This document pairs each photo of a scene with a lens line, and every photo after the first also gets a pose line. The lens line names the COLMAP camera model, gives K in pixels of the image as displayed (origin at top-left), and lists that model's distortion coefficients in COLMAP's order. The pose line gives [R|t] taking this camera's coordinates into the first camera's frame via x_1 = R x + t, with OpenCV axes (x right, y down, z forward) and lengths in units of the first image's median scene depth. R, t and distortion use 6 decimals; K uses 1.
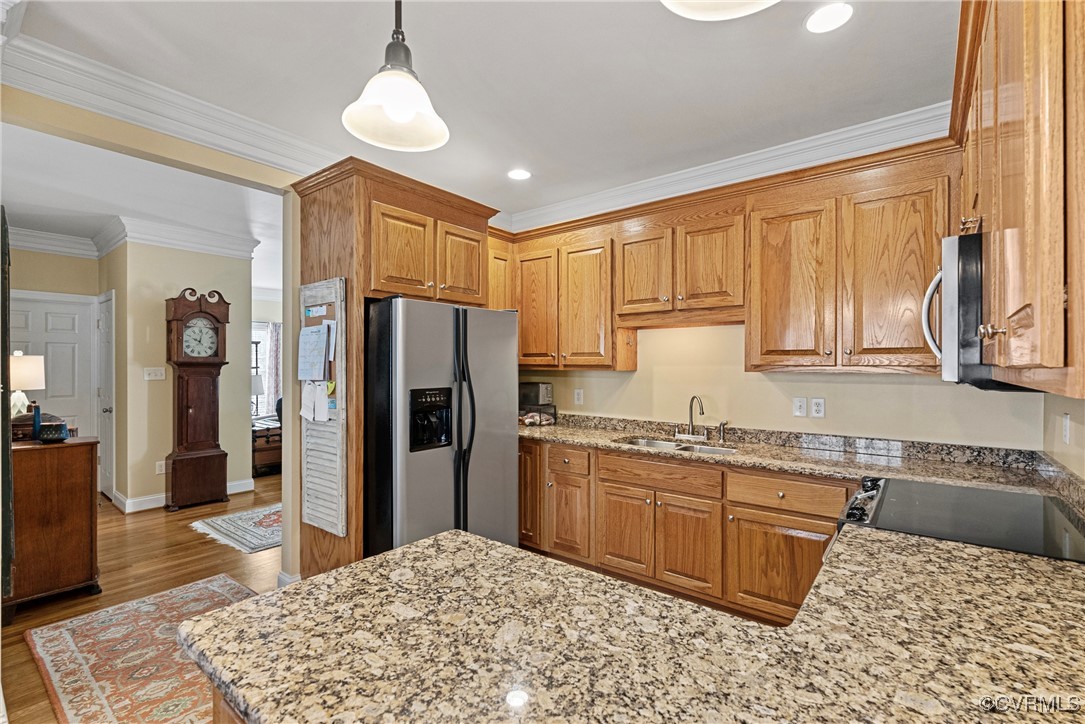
lens RADIAL K [[479.5, 0, 540.5], [0, 479.5, 366.3], [0, 0, 1]] dist [-0.003553, 0.000064]
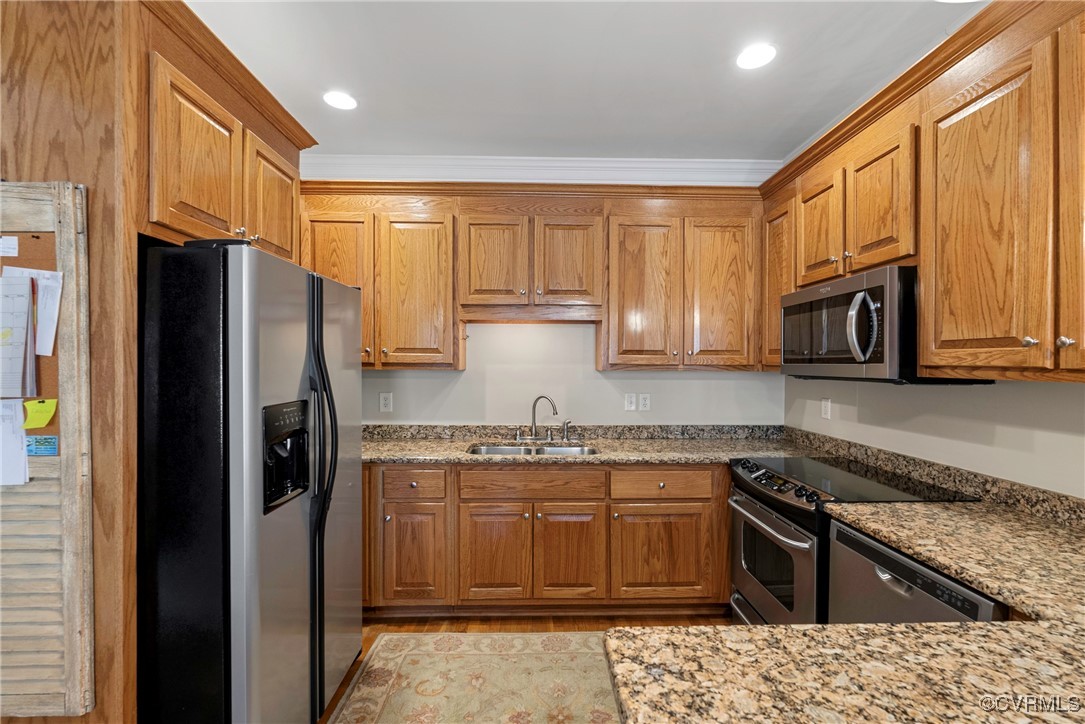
lens RADIAL K [[479.5, 0, 540.5], [0, 479.5, 366.3], [0, 0, 1]] dist [-0.003553, 0.000064]
pose [[0.767396, -0.003184, 0.641165, -0.358948], [-0.001390, 0.999977, 0.006629, -0.004447], [-0.641172, -0.005978, 0.767374, 0.319710]]
